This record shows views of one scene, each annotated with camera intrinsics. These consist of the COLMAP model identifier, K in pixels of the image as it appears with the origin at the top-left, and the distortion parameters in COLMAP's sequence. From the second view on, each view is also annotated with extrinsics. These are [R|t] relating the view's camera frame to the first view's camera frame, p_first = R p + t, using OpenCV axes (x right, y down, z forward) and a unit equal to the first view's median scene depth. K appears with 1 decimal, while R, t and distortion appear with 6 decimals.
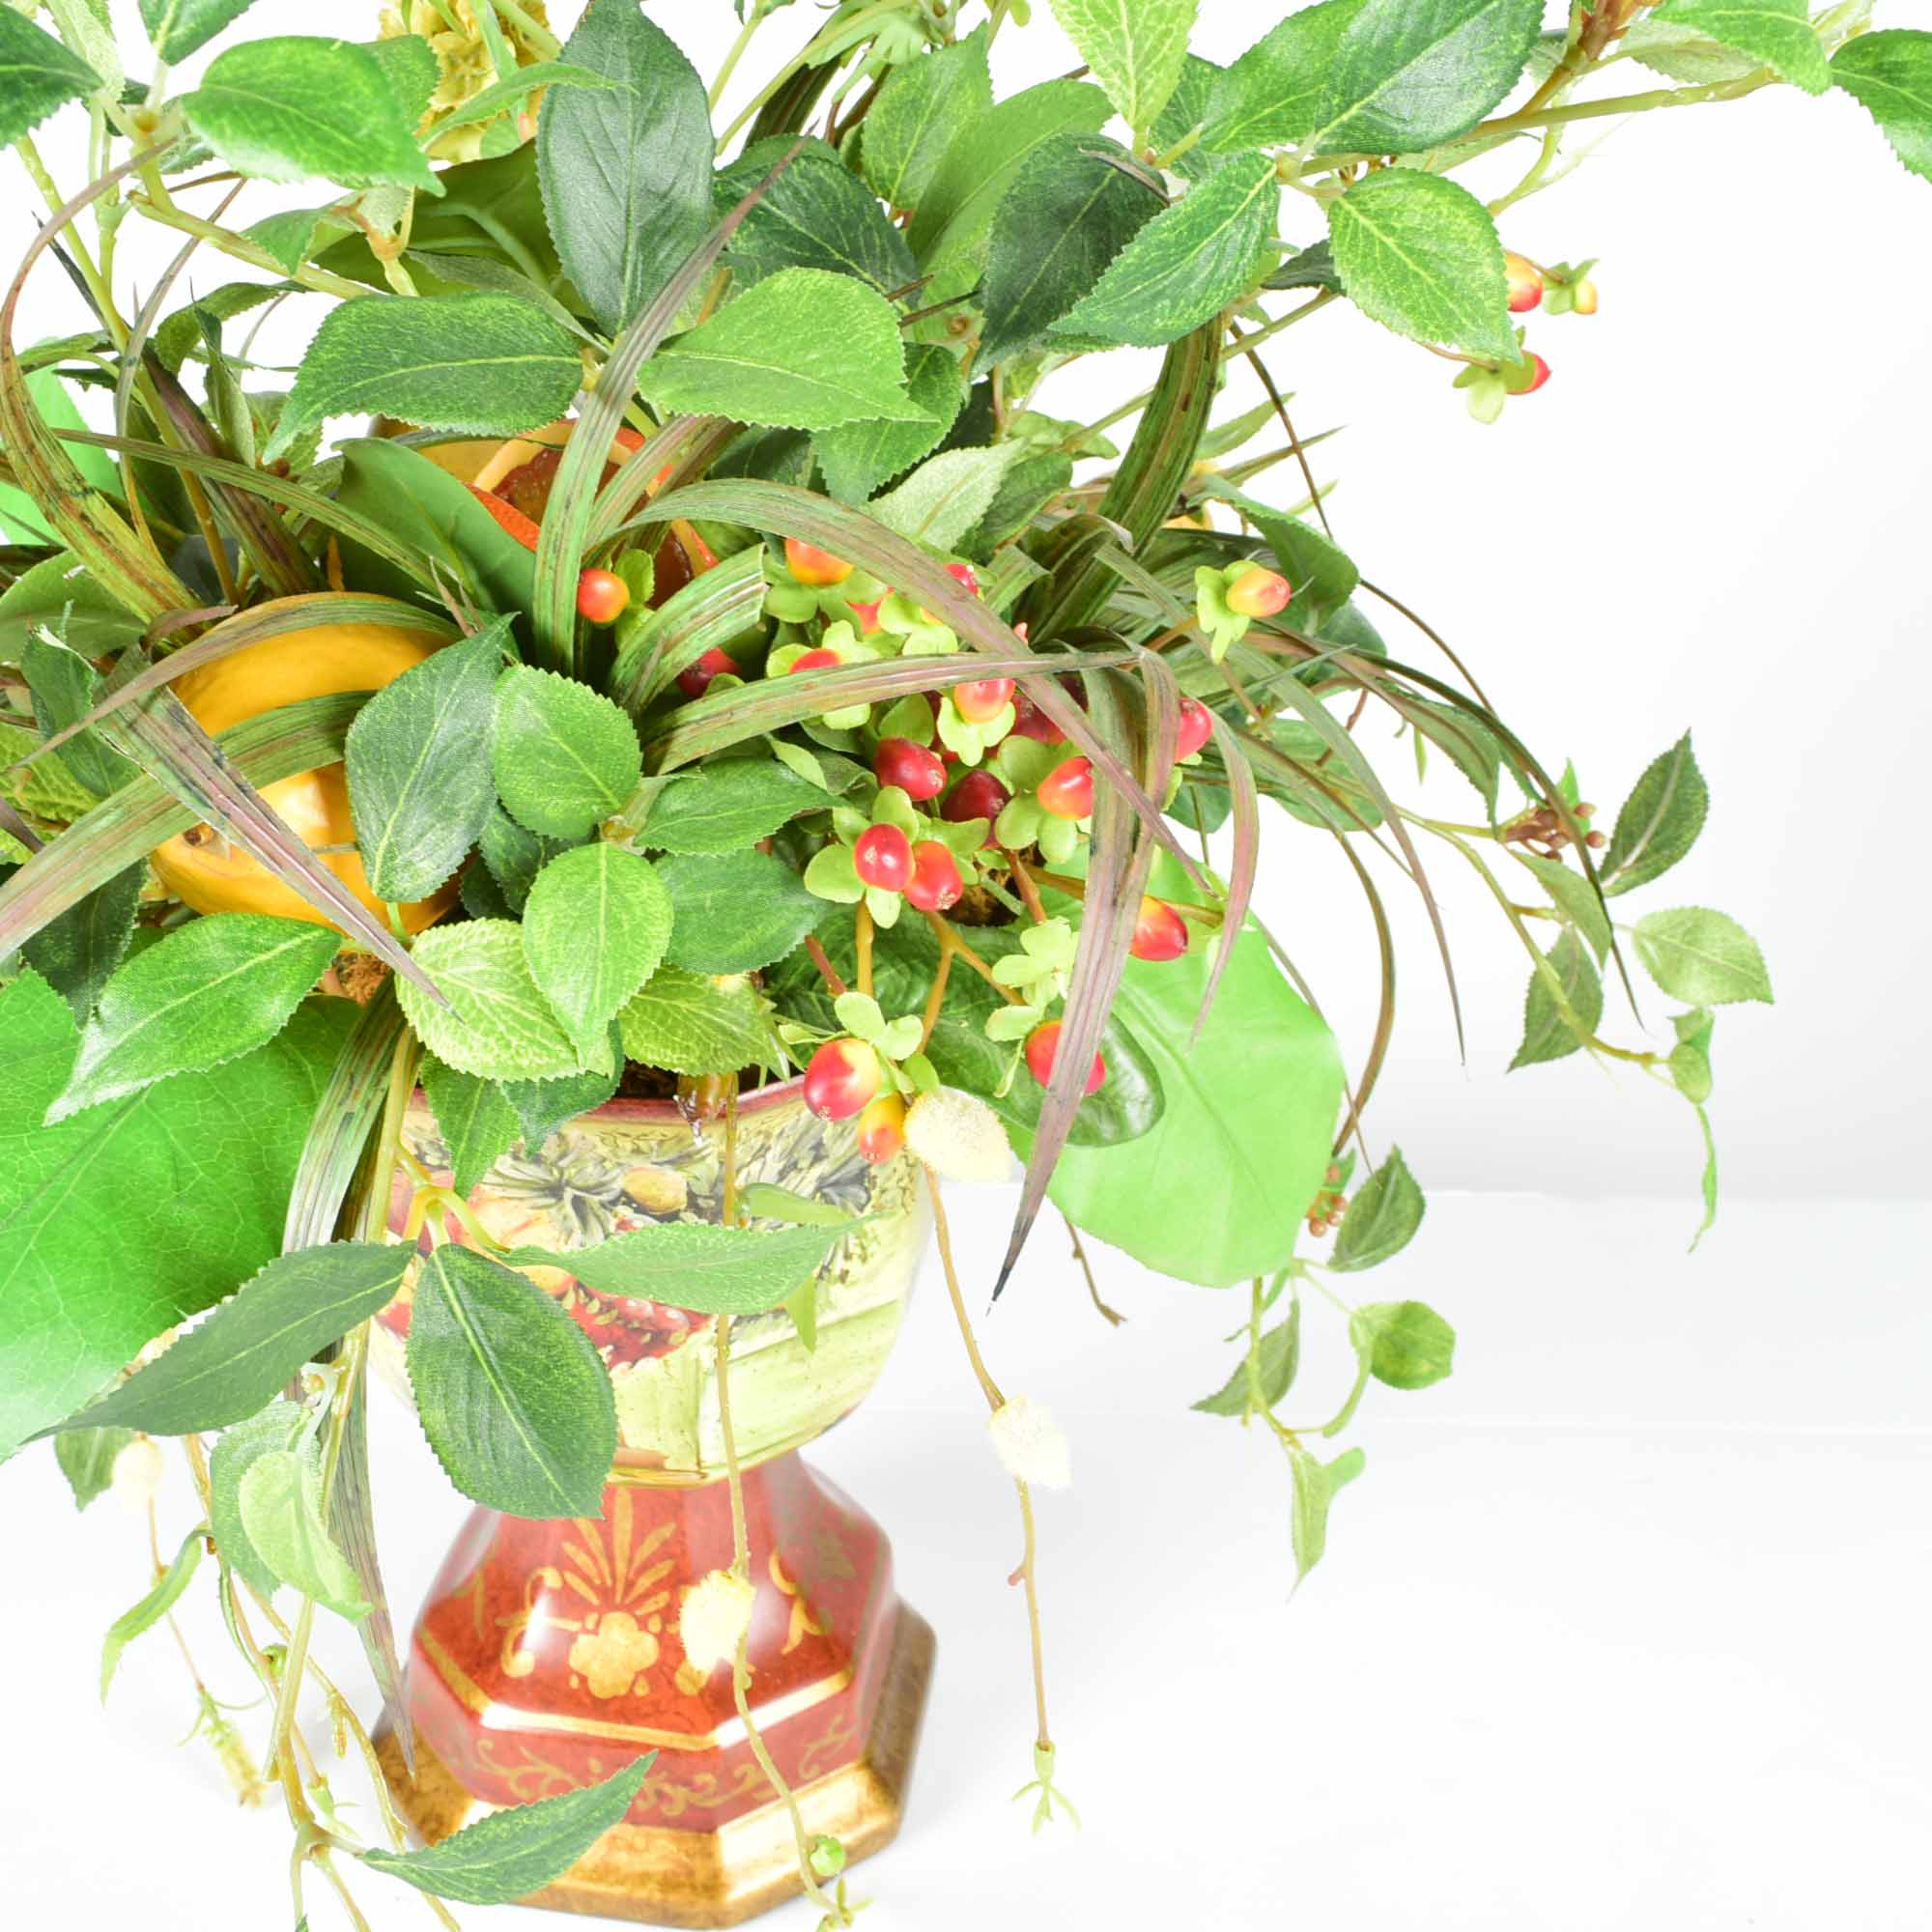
lens RADIAL K [[2189.8, 0, 963.1], [0, 2189.8, 959.1], [0, 0, 1]] dist [-0.022498, 0.014813]
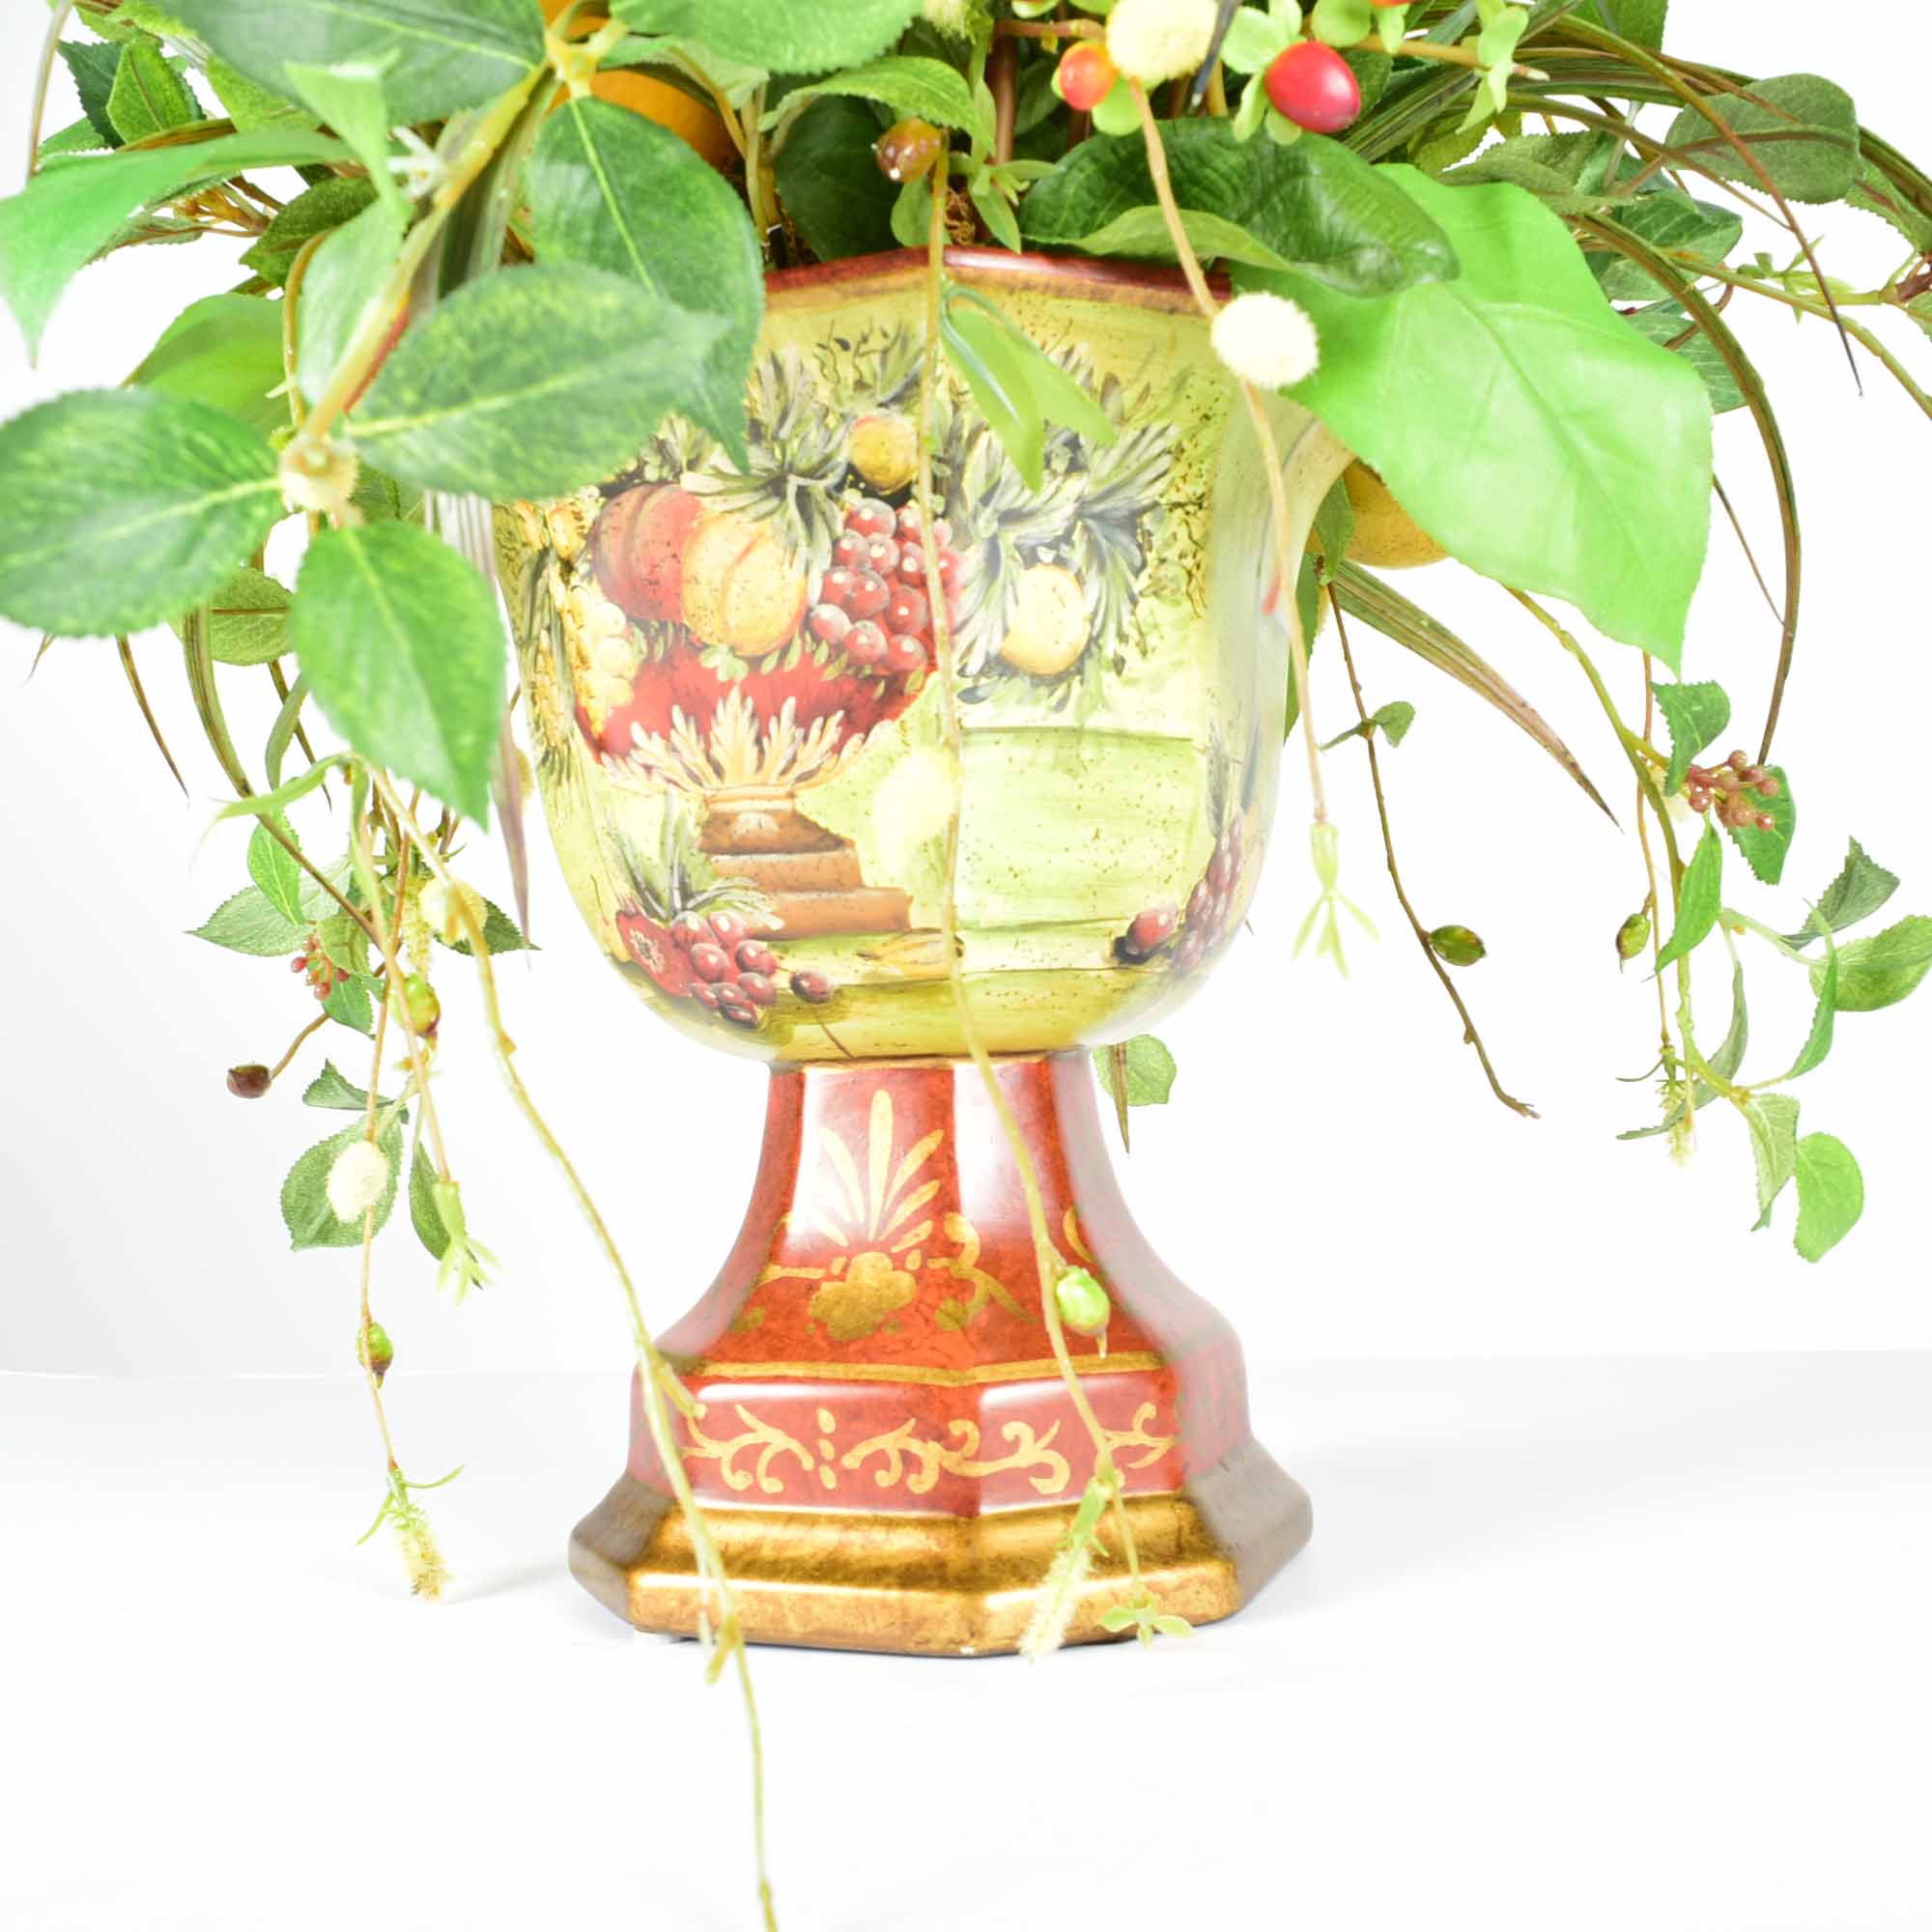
lens RADIAL K [[2189.8, 0, 963.1], [0, 2189.8, 959.1], [0, 0, 1]] dist [-0.022498, 0.014813]
pose [[0.973178, -0.067537, -0.219917, 0.067512], [-0.035162, 0.901038, -0.432313, 0.636437], [0.227351, 0.428450, 0.874495, 0.305862]]
